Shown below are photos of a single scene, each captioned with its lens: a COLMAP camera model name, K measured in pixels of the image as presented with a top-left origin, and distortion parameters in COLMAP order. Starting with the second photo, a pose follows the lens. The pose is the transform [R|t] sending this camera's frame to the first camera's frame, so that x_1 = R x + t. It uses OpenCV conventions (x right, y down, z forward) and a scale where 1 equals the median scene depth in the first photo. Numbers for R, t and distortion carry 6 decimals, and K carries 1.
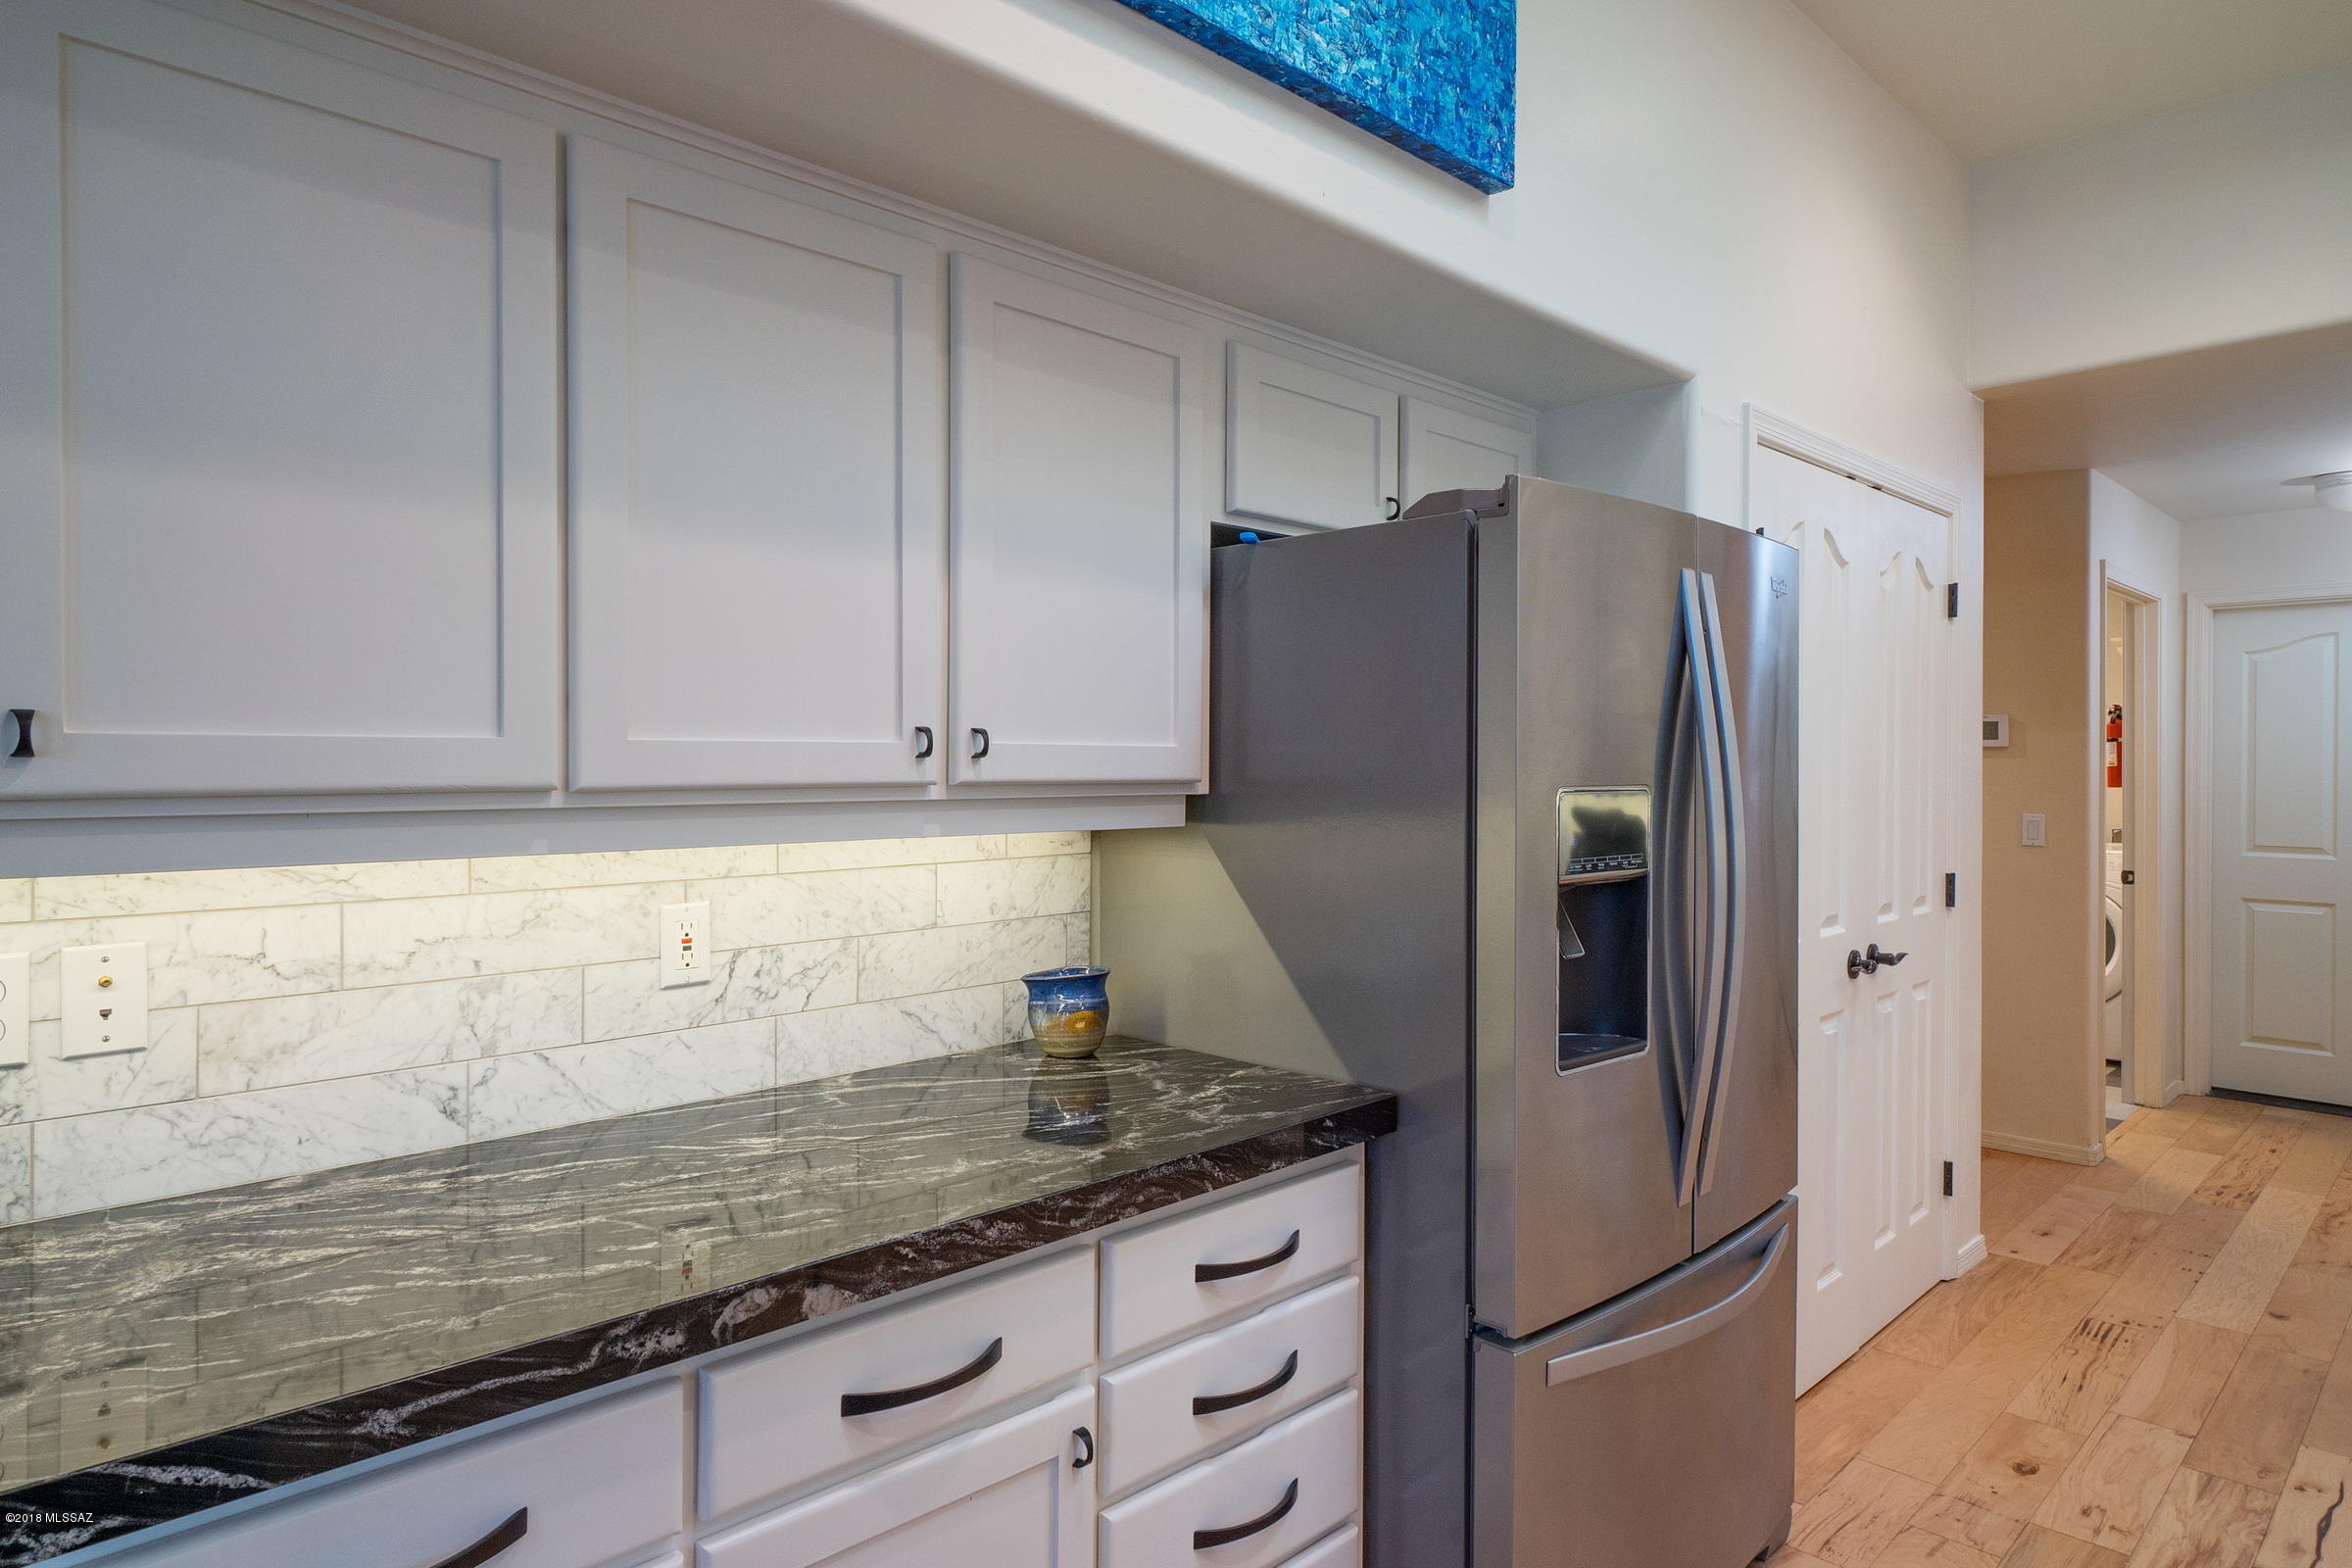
lens RADIAL K [[1341.5, 0, 1178.4], [0, 1341.5, 765.5], [0, 0, 1]] dist [-0.002607, 0.000302]
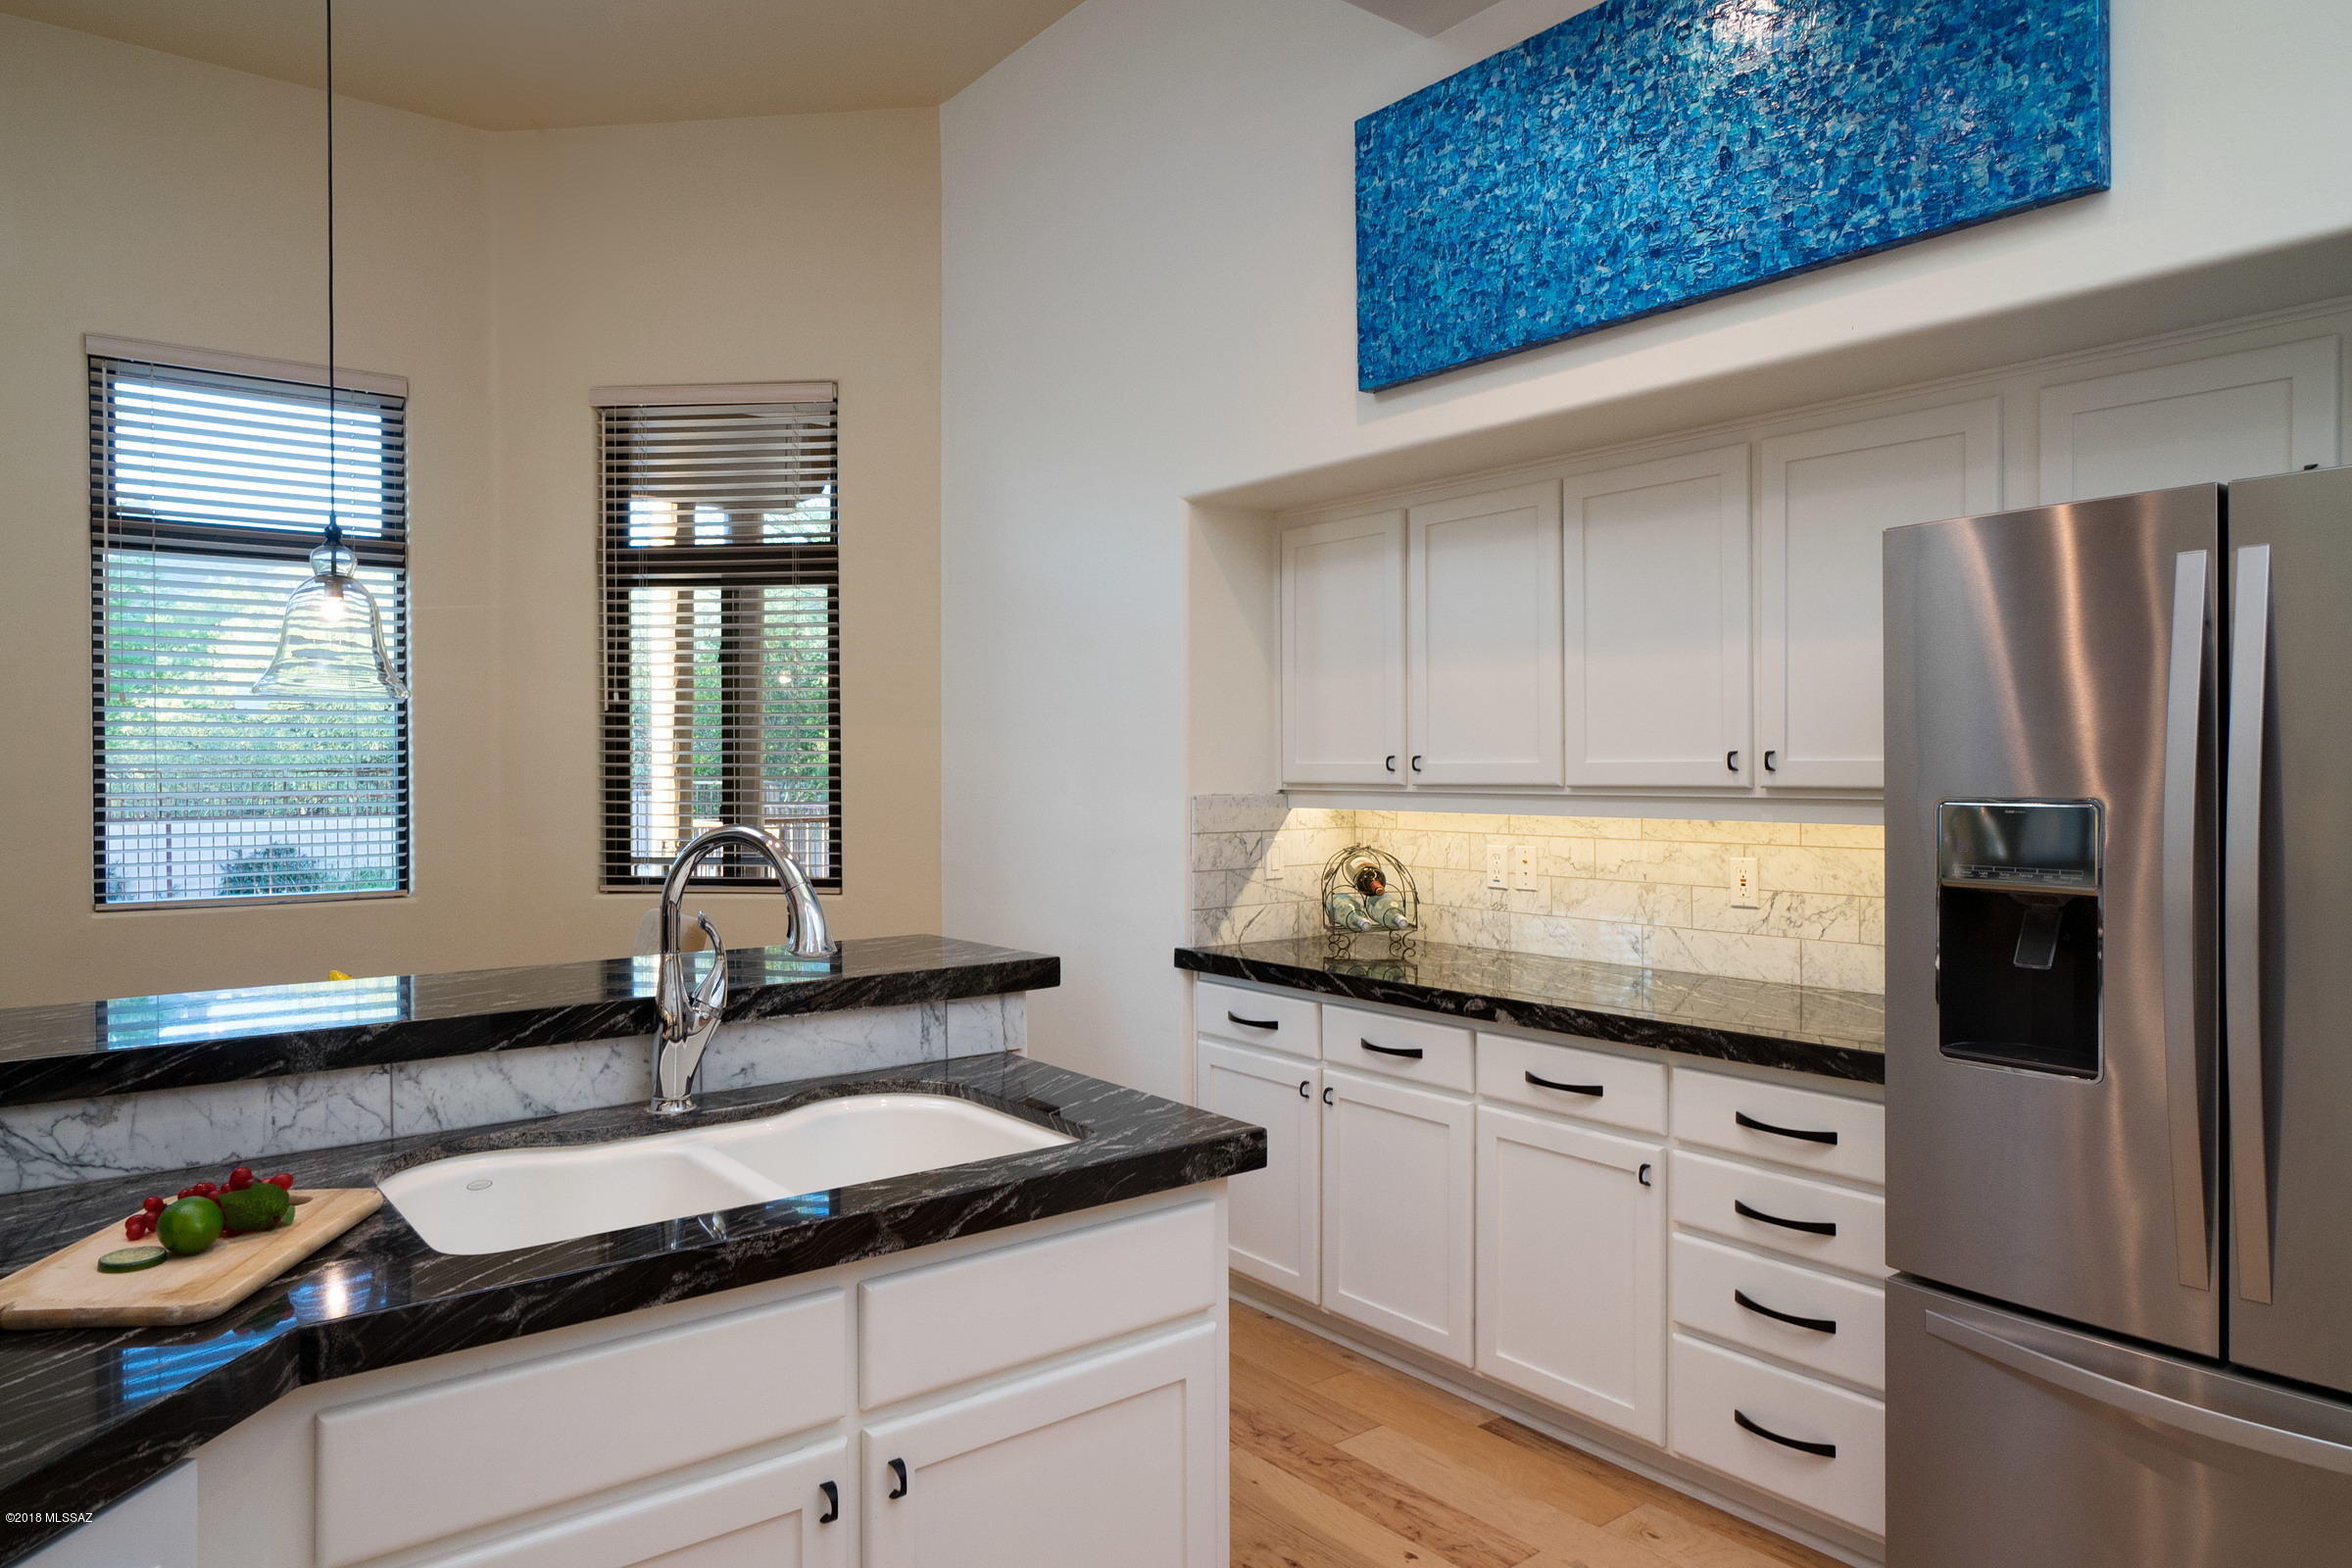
lens RADIAL K [[1483.4, 0, 1176.9], [0, 1483.4, 780.7], [0, 0, 1]] dist [0.000338, -0.000315]
pose [[-0.101117, 0.008150, -0.994841, 1.633287], [-0.000239, 0.999966, 0.008216, -0.007847], [0.994874, 0.001068, -0.101112, 0.522397]]
